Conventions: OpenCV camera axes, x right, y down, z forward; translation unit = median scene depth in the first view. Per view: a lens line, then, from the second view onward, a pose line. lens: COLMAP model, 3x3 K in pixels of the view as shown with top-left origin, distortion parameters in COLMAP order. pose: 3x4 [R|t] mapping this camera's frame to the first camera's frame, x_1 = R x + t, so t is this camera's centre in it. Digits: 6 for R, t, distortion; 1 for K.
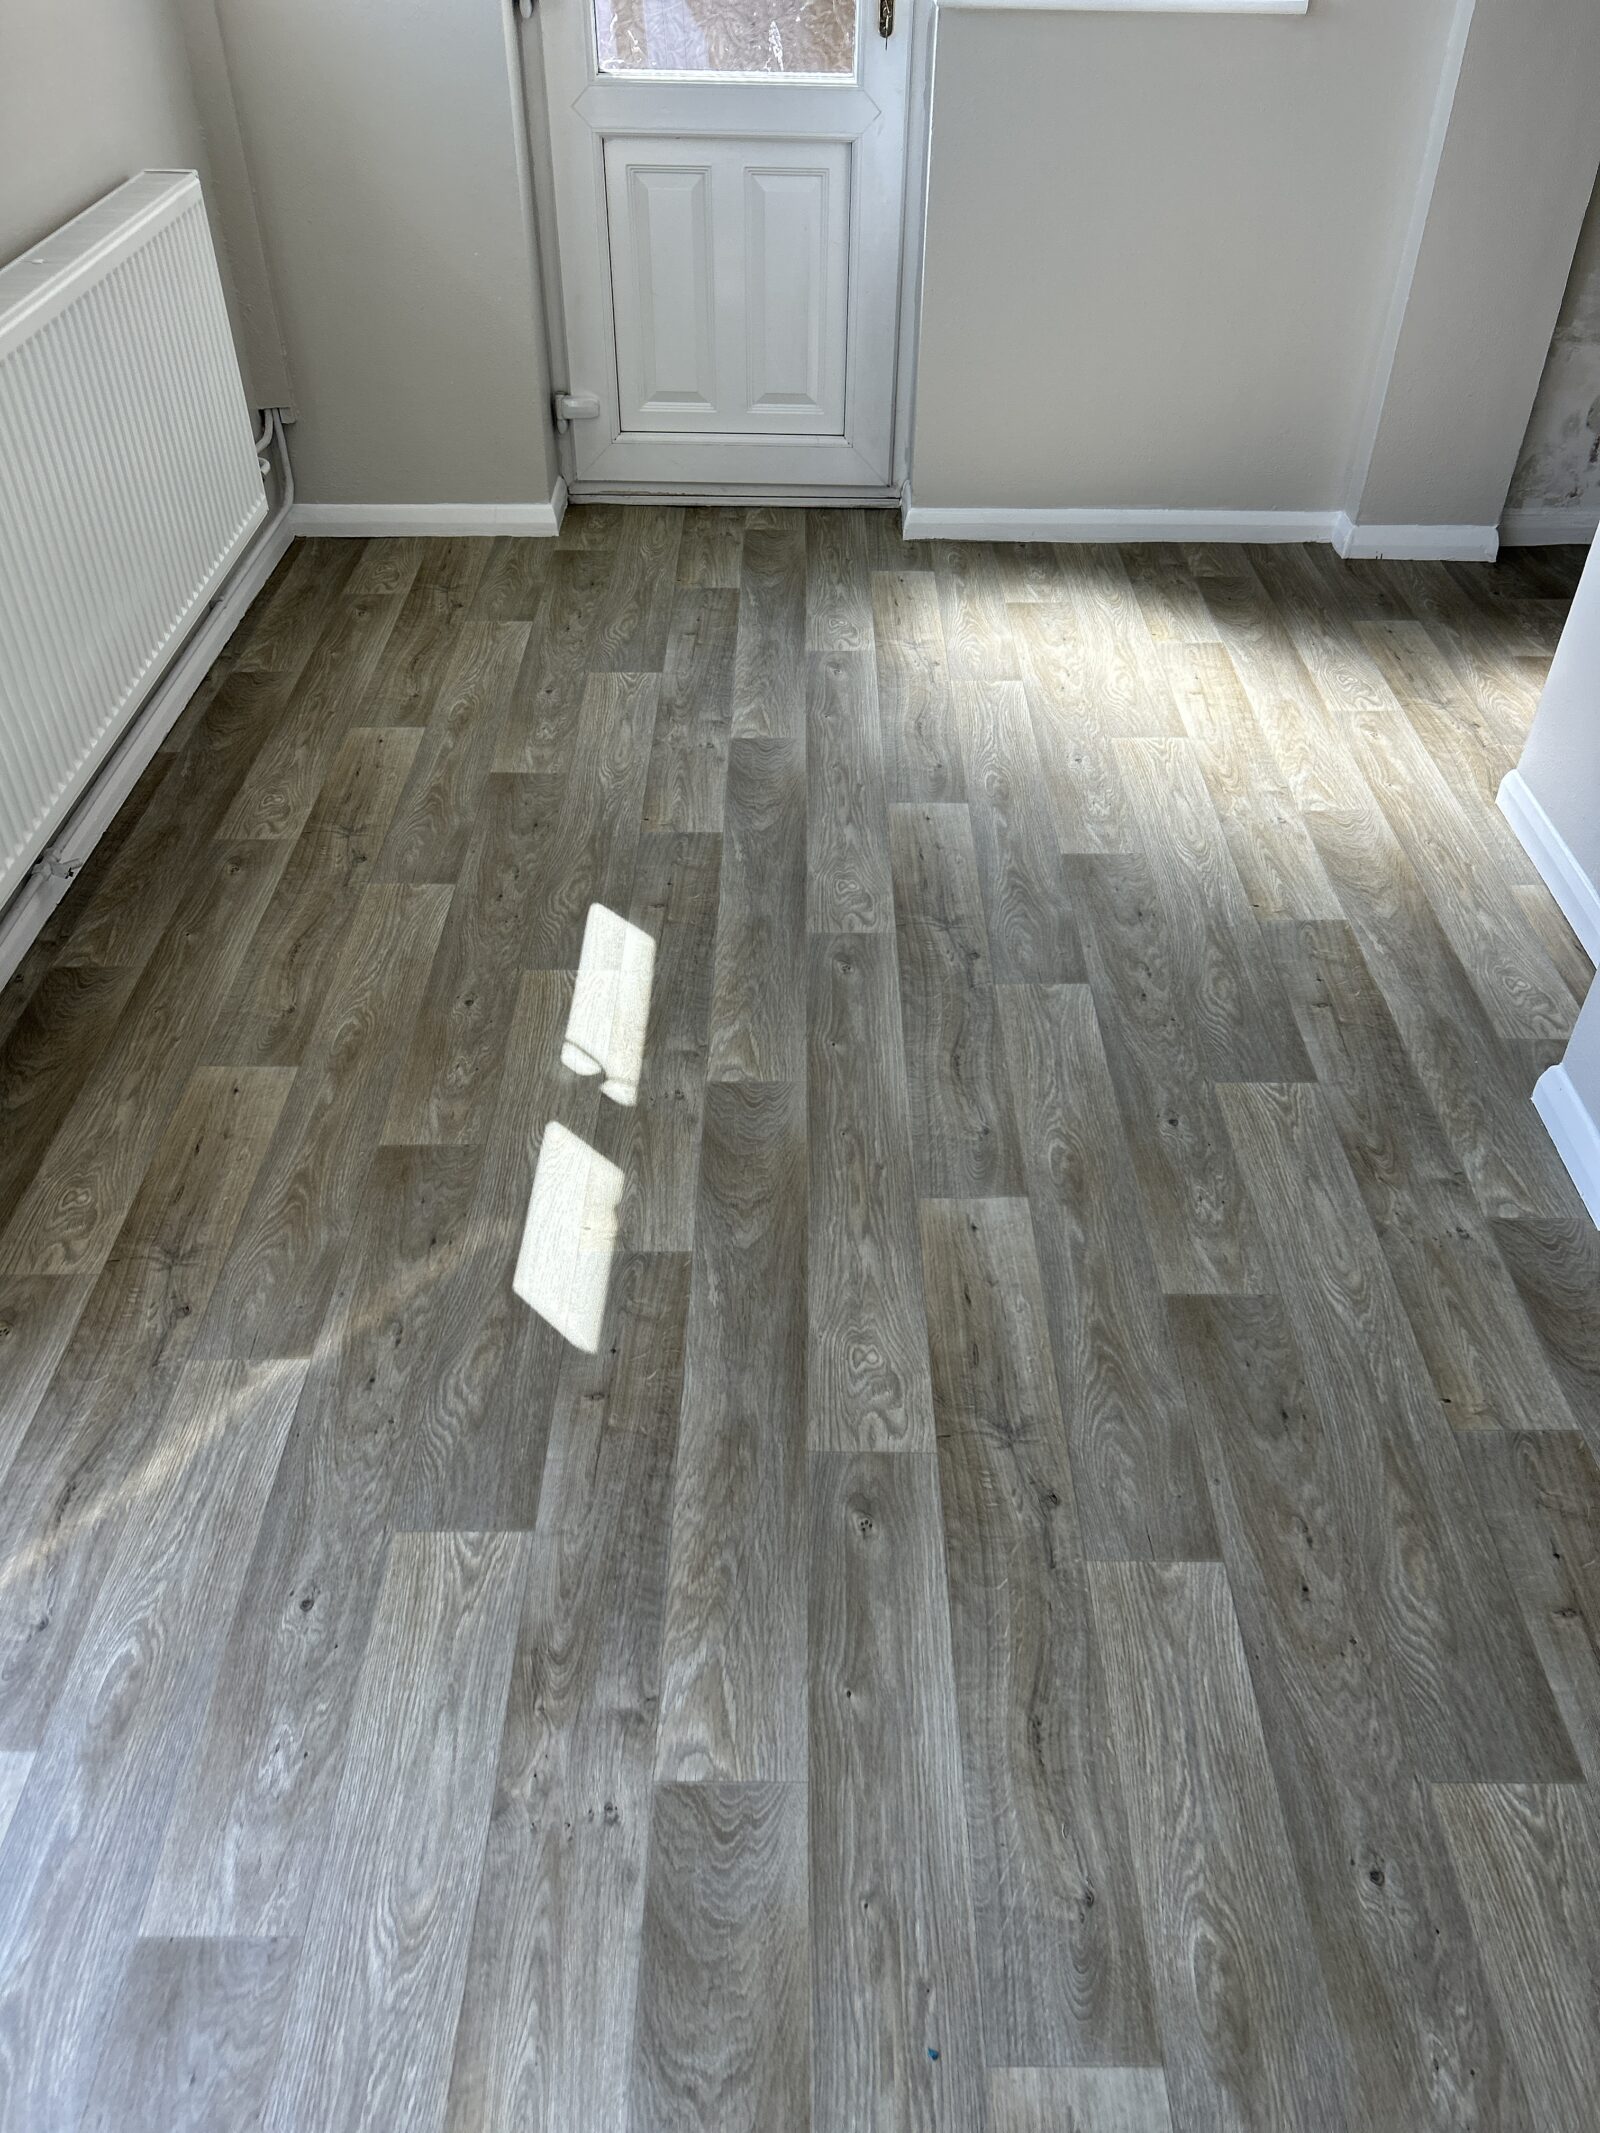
lens RADIAL K [[1612.3, 0, 808.5], [0, 1612.3, 1064.7], [0, 0, 1]] dist [0.028743, -0.033650]
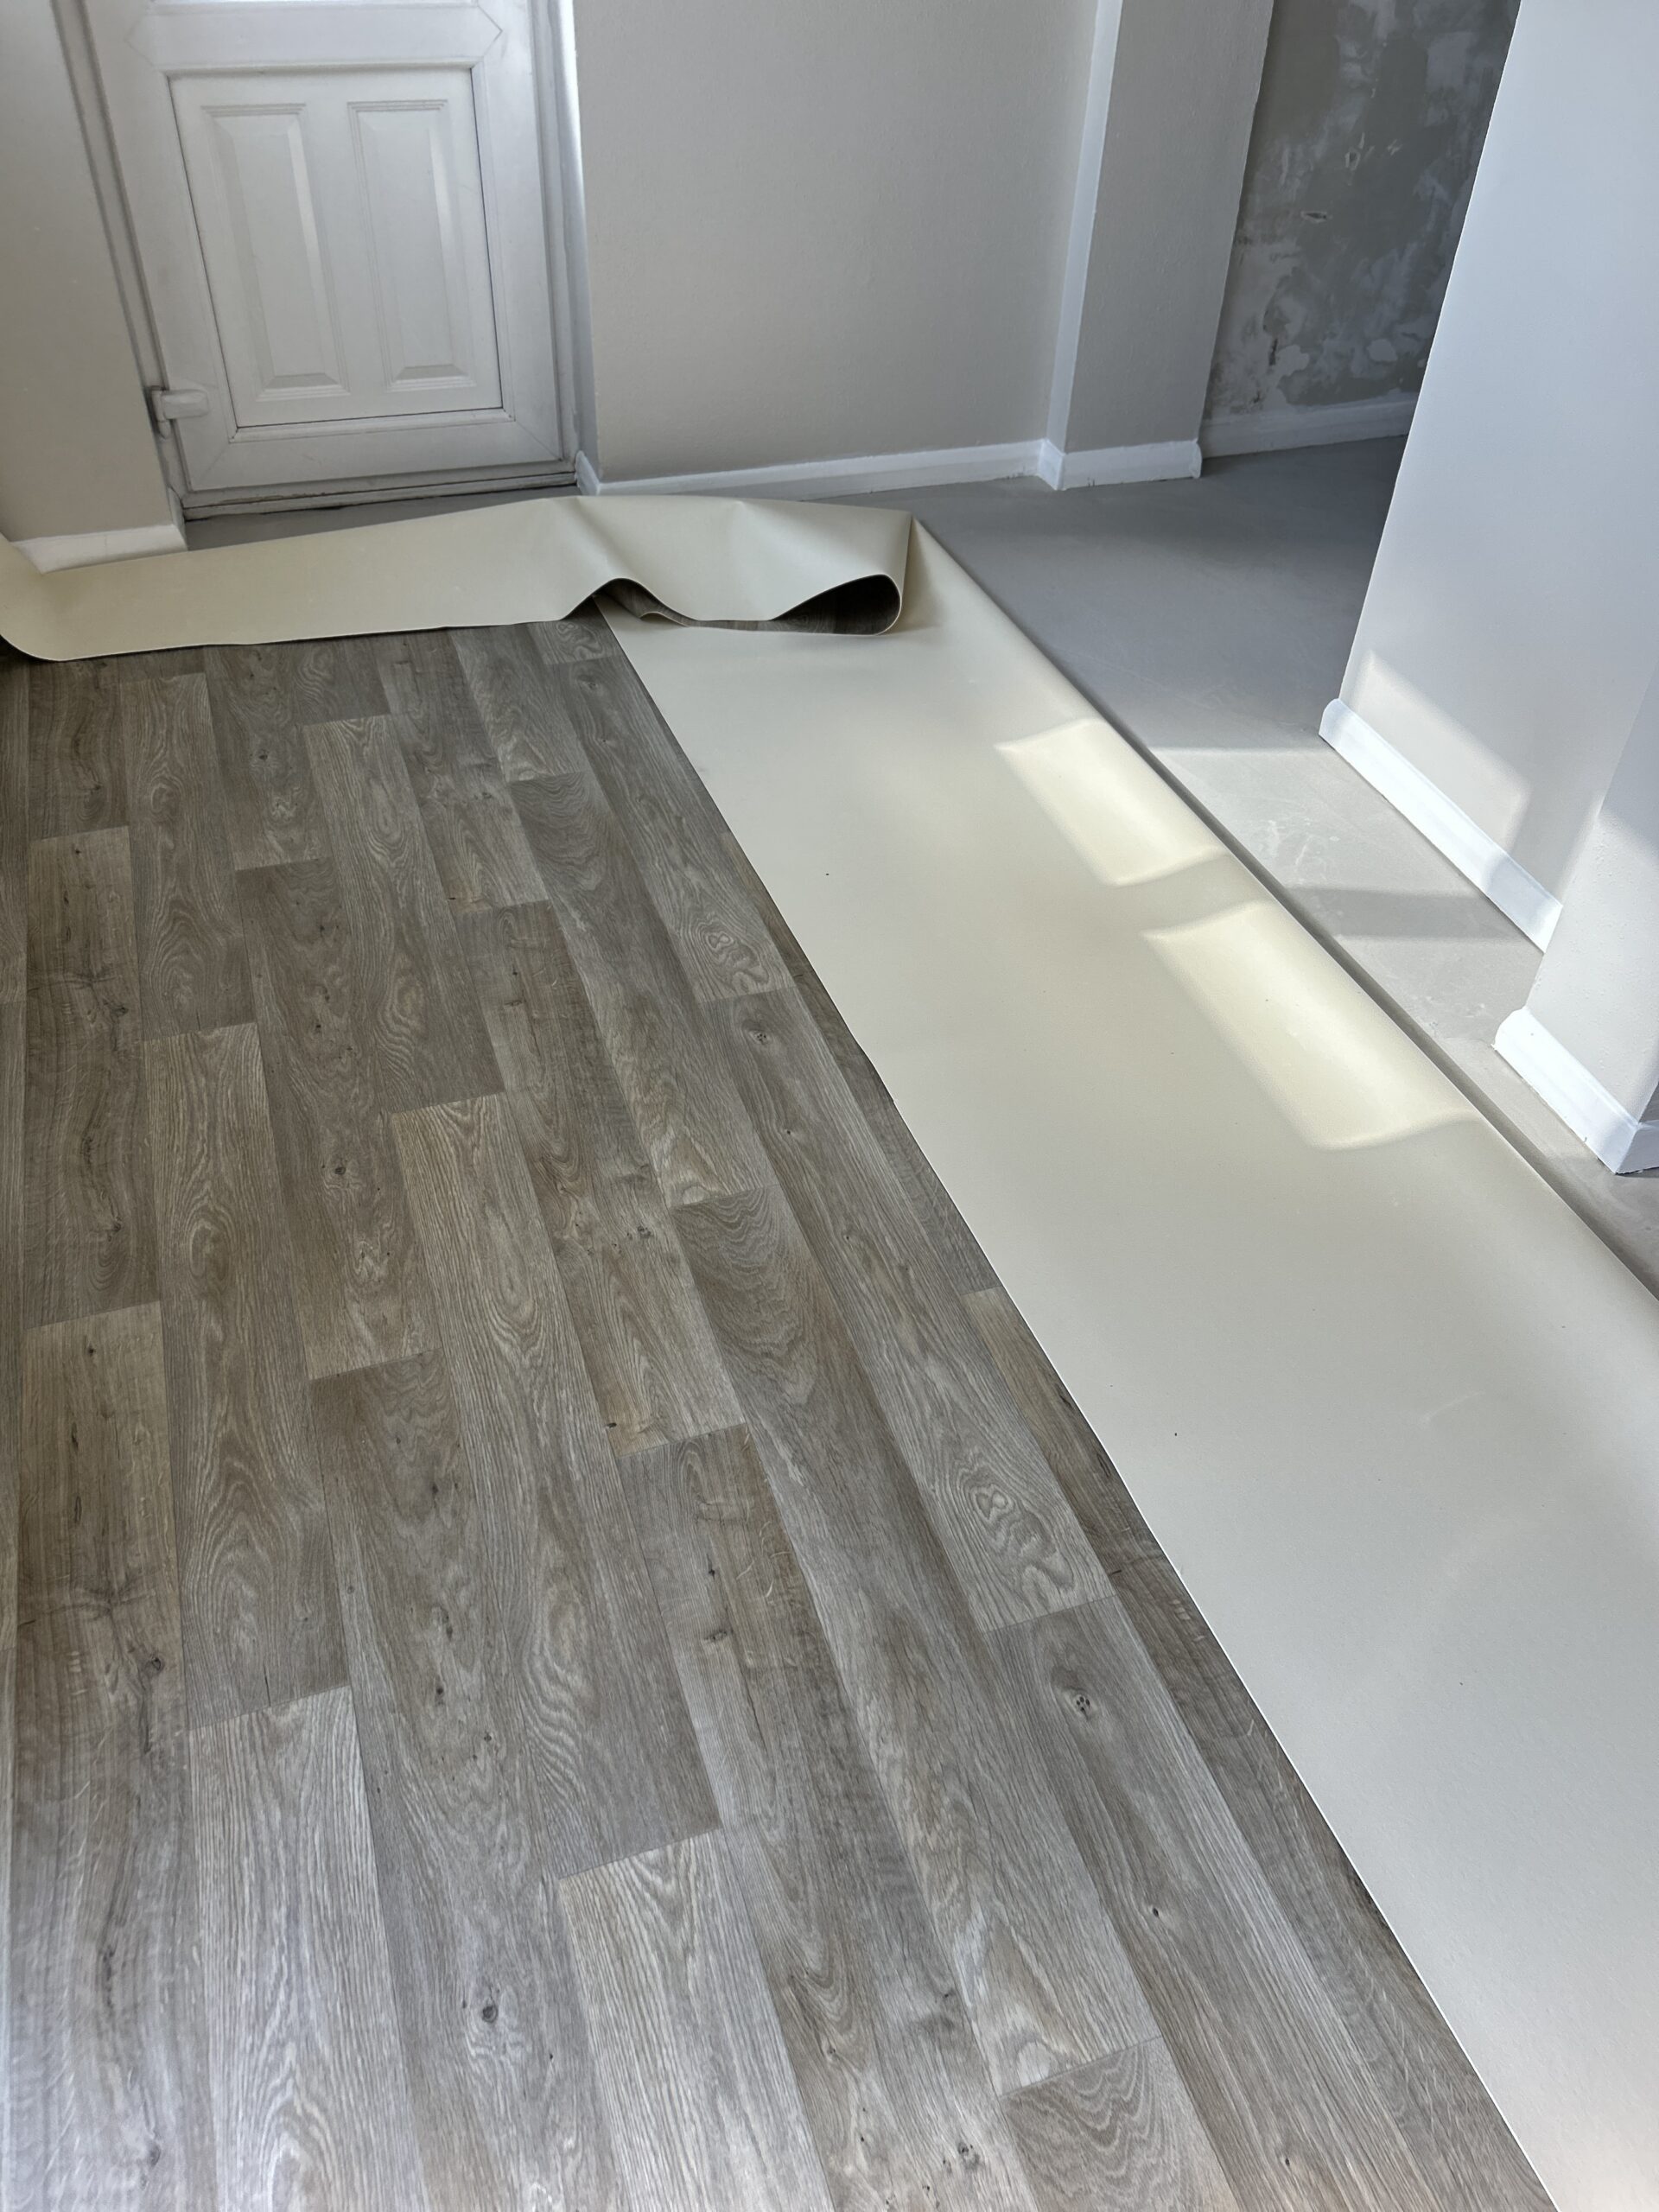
lens RADIAL K [[1672.1, 0, 819.2], [0, 1672.1, 1089.7], [0, 0, 1]] dist [0.028743, -0.033650]
pose [[0.947846, -0.196754, 0.250749, -0.244675], [0.185560, 0.980293, 0.067771, -0.120583], [-0.259142, -0.017707, 0.965677, 0.153359]]
